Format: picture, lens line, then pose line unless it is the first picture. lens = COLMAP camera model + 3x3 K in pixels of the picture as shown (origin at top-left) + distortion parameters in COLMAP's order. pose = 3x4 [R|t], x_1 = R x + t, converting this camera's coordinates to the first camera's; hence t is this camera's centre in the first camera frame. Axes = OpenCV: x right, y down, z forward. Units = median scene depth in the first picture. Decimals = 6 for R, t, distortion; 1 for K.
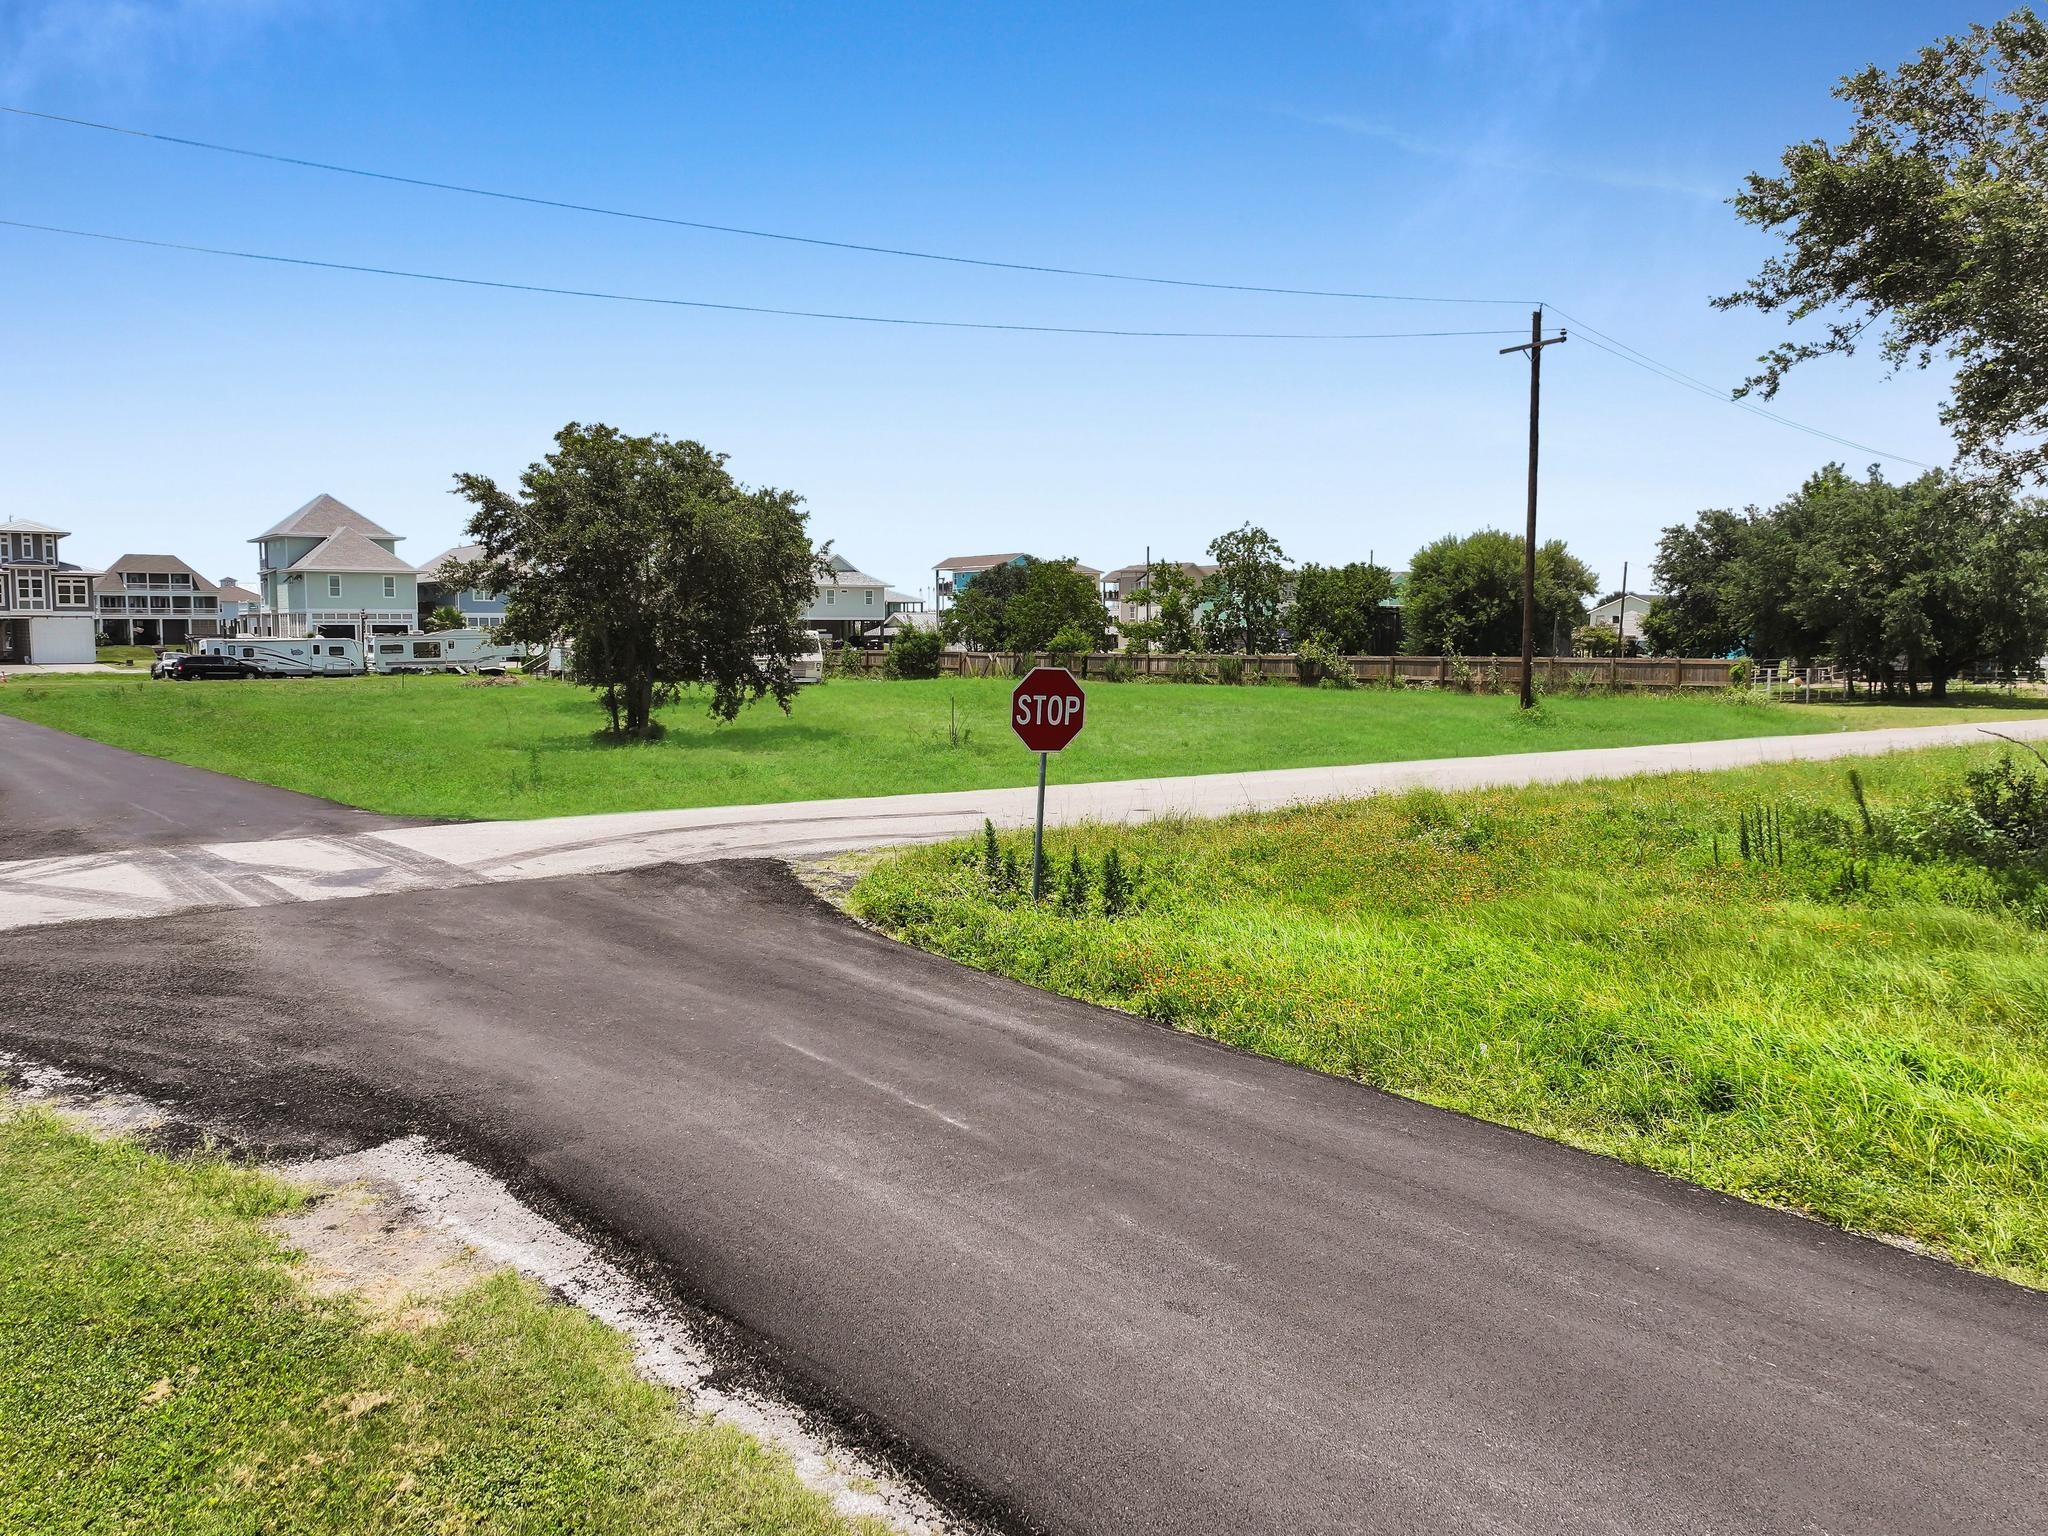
lens RADIAL K [[1626.5, 0, 1024.0], [0, 1626.5, 767.9], [0, 0, 1]] dist [0.021992, -0.019095]
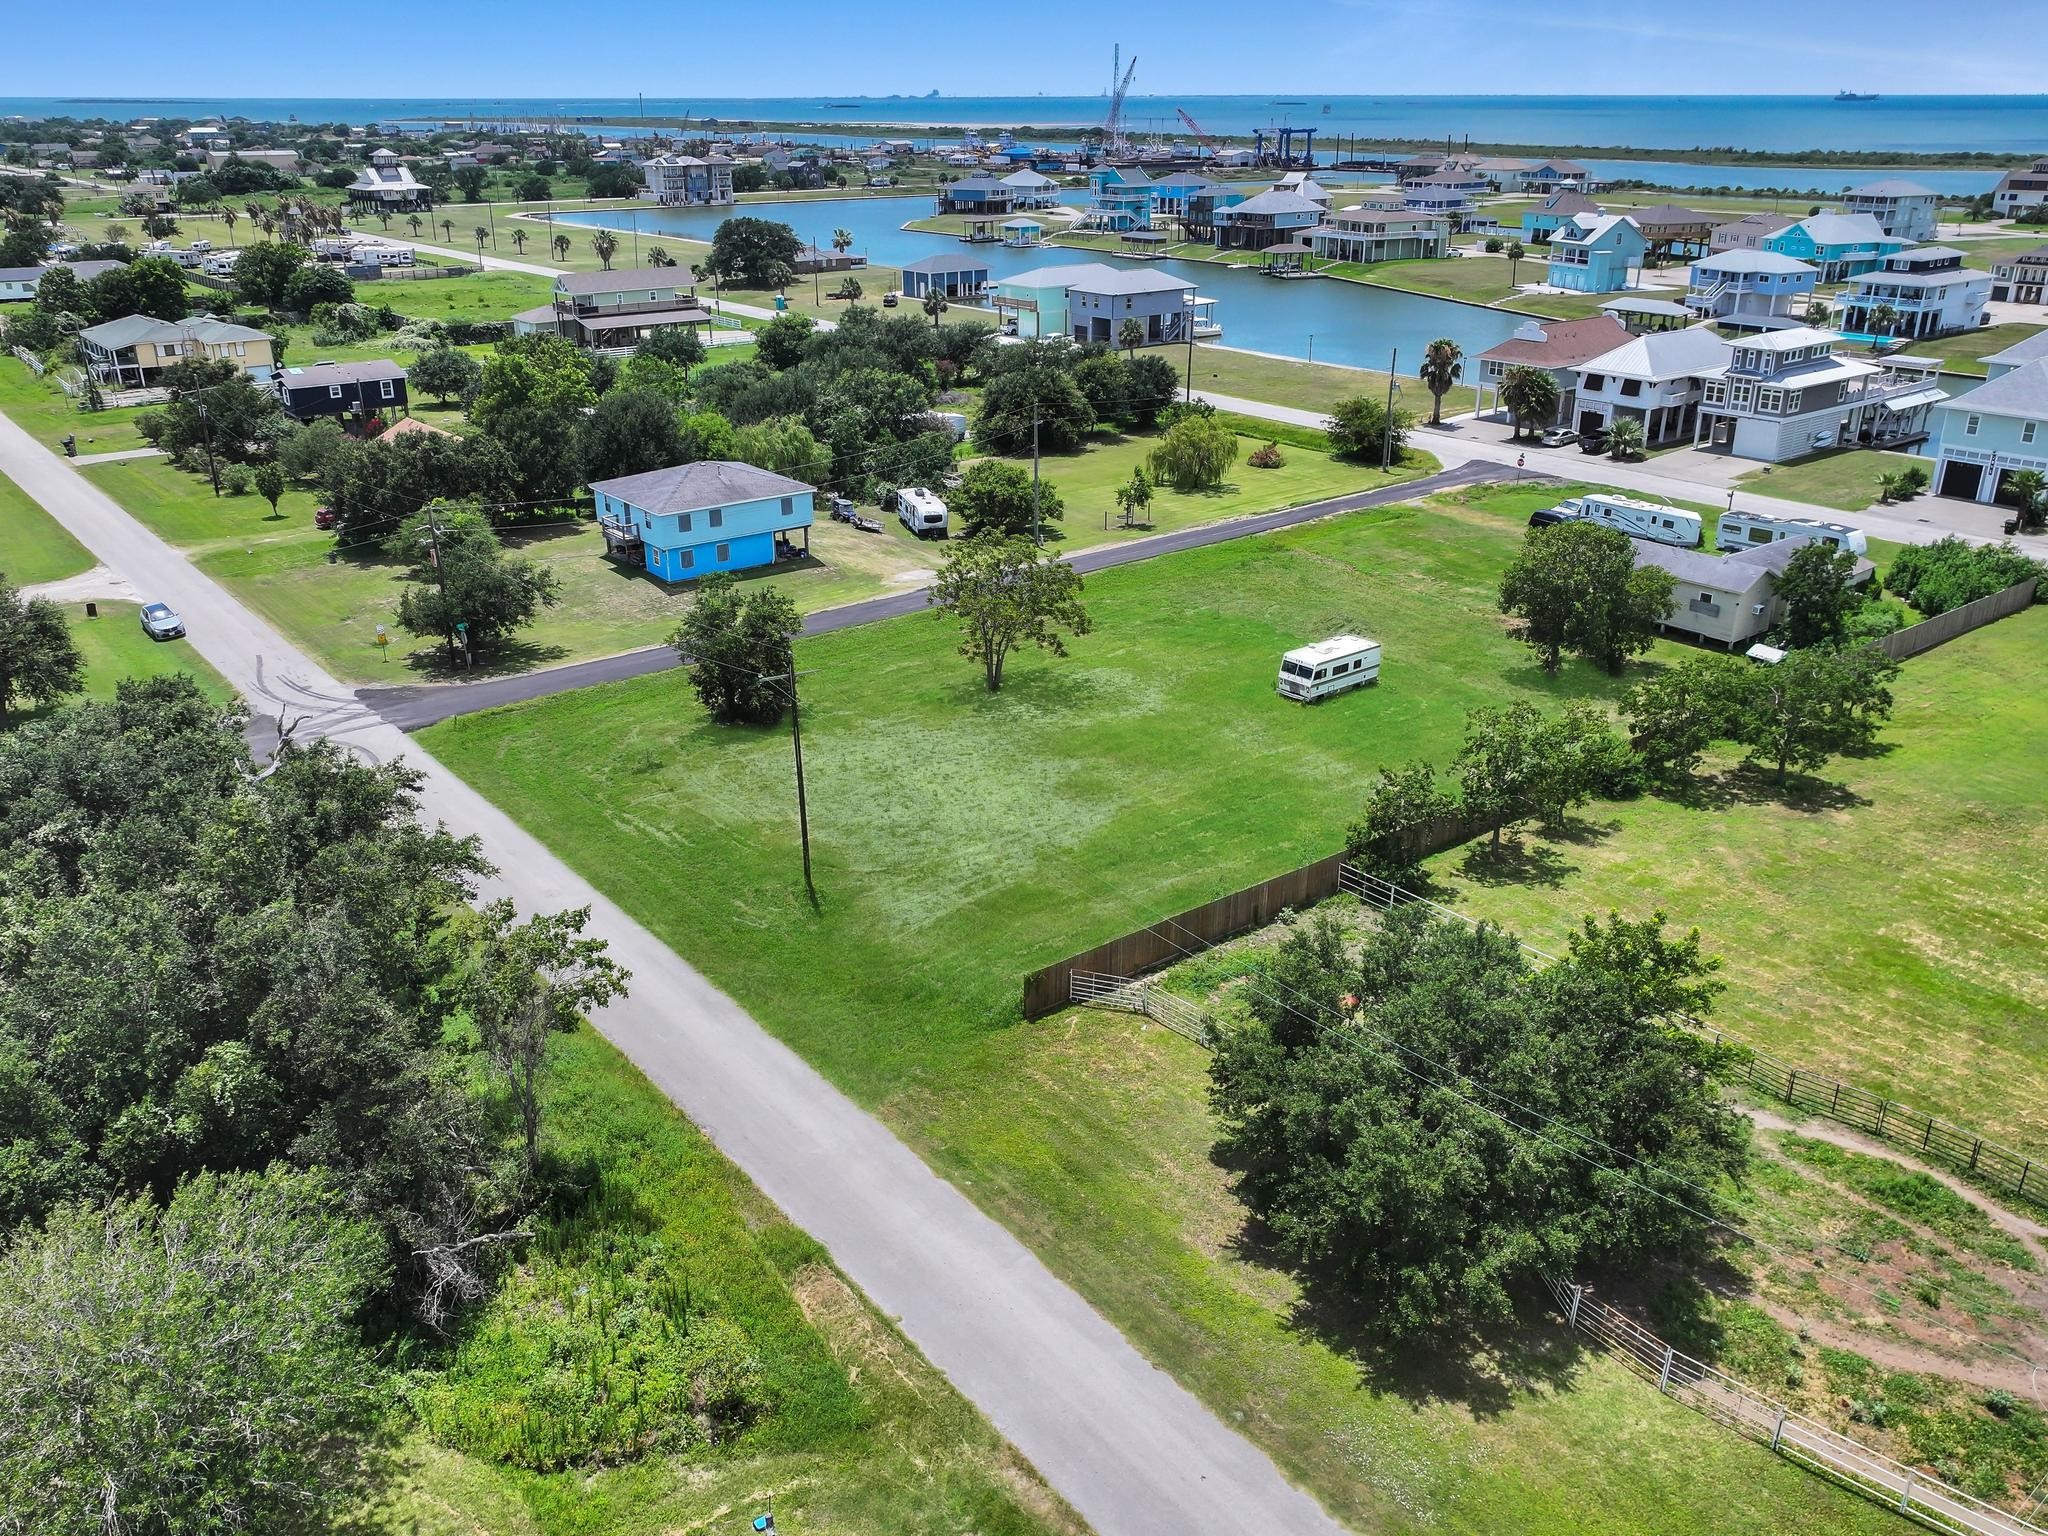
lens RADIAL K [[1626.5, 0, 1011.7], [0, 1626.5, 761.3], [0, 0, 1]] dist [0.021992, -0.019095]
pose [[0.038140, 0.381790, -0.923462, 0.618738], [-0.082197, 0.922201, 0.377874, -0.275112], [0.995886, 0.061494, 0.066555, 0.385485]]
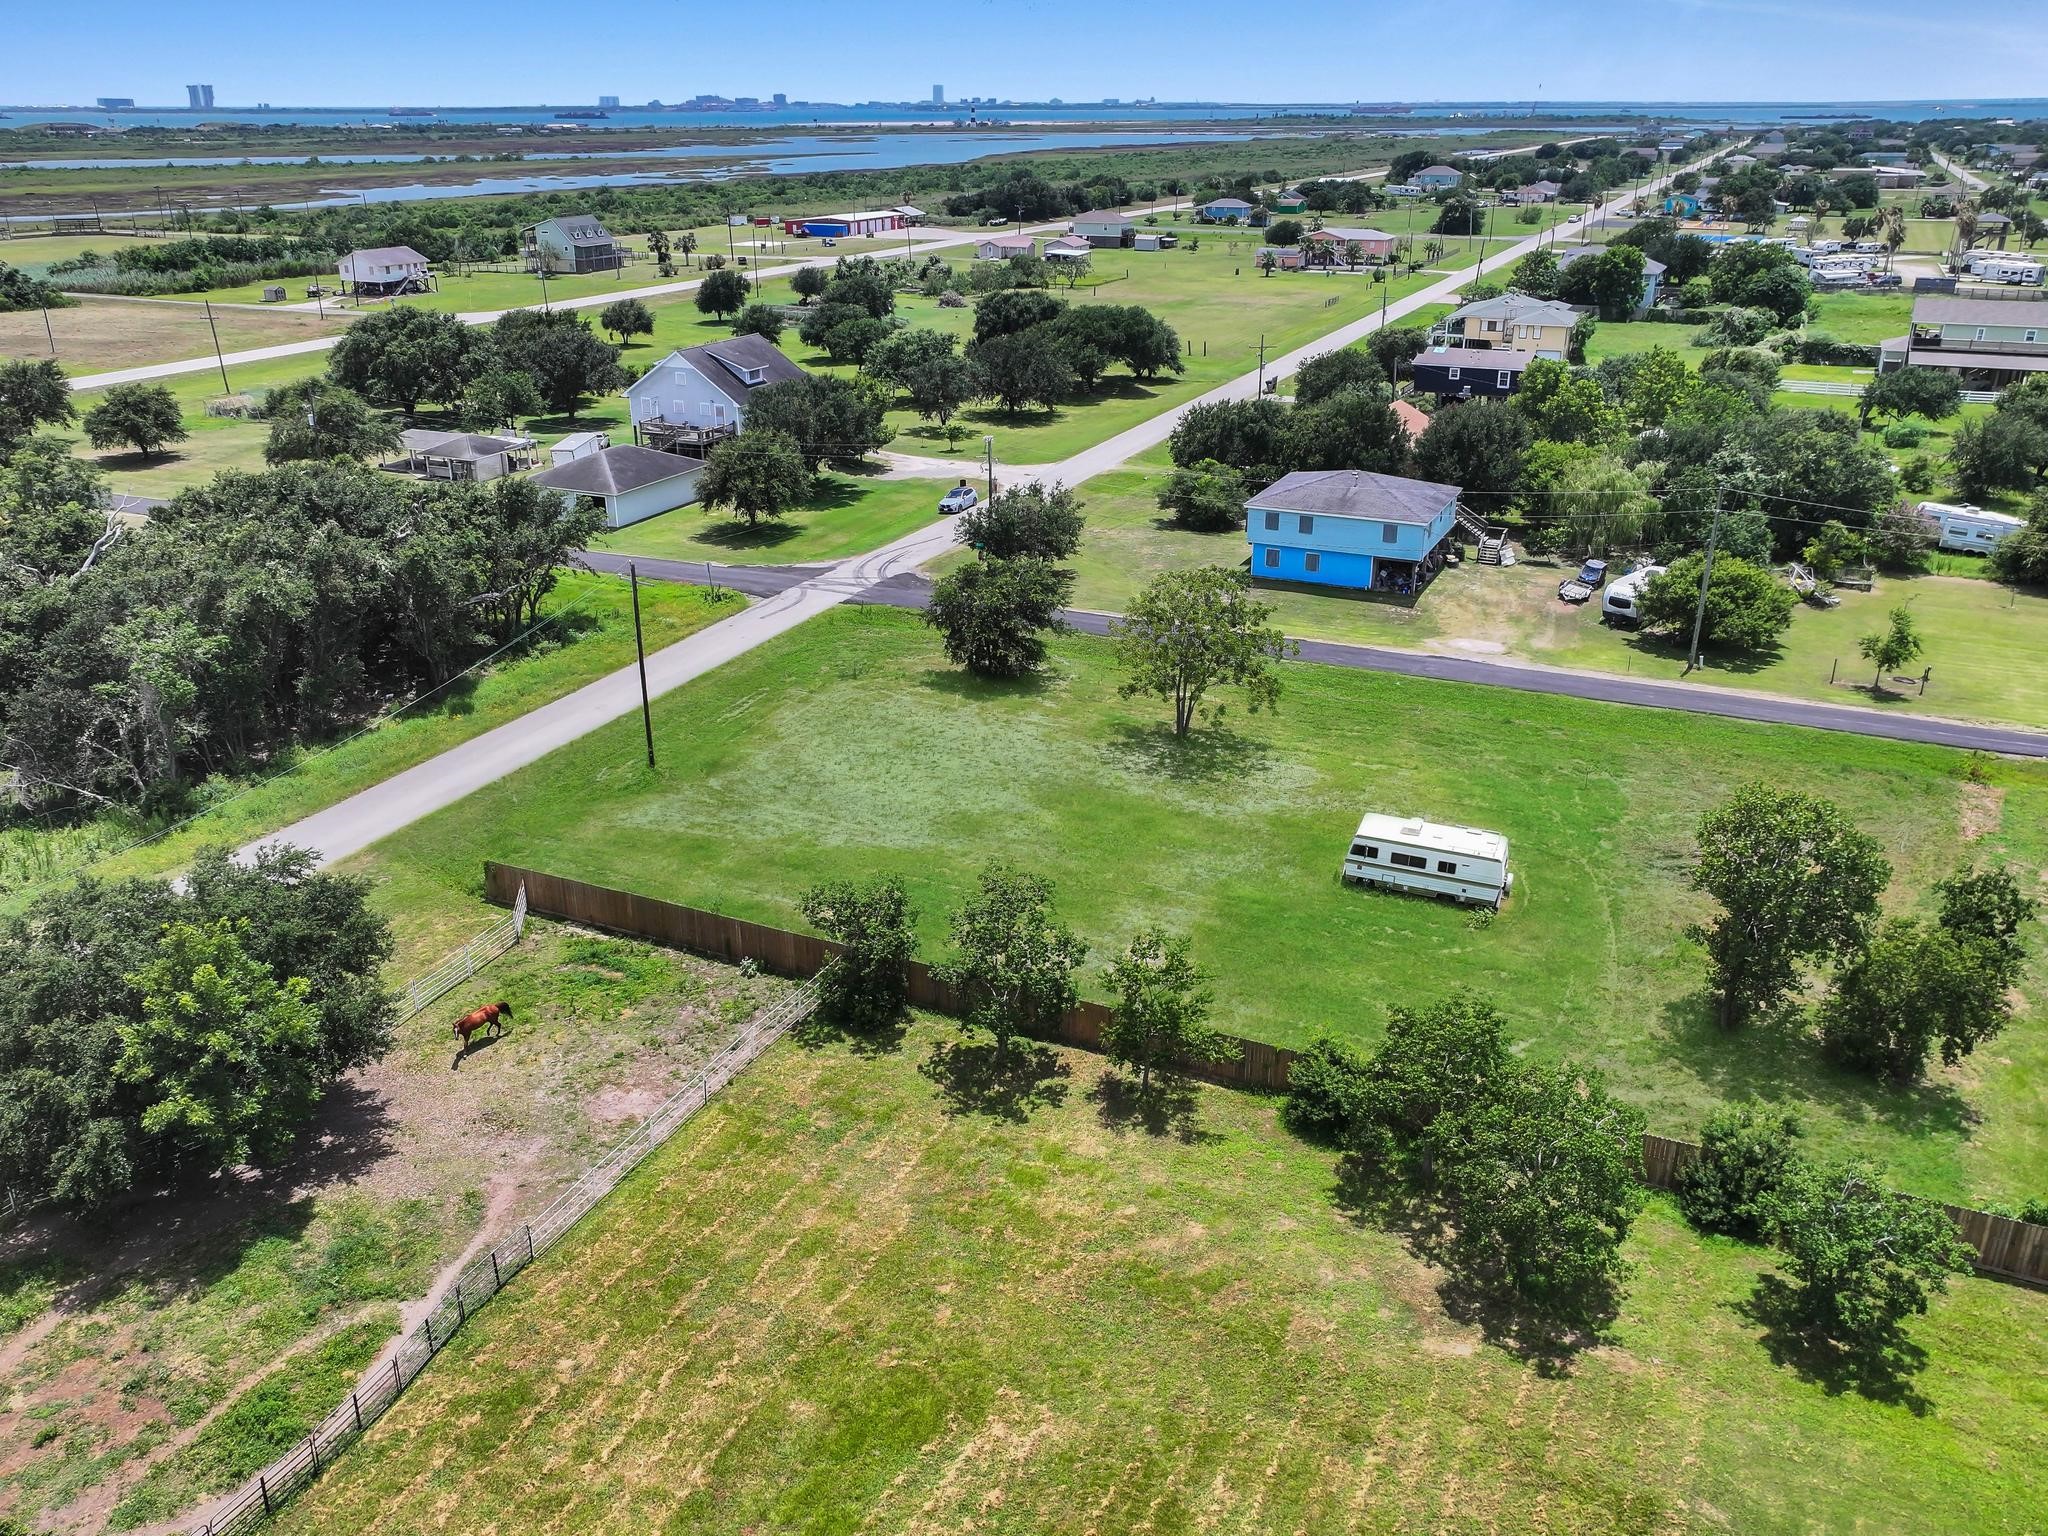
lens RADIAL K [[1626.5, 0, 1021.0], [0, 1626.5, 771.5], [0, 0, 1]] dist [0.021992, -0.019095]
pose [[-0.873999, 0.189558, -0.447429, 0.272019], [-0.036480, 0.892580, 0.449410, -0.313441], [0.484556, 0.409106, -0.773200, 0.933908]]
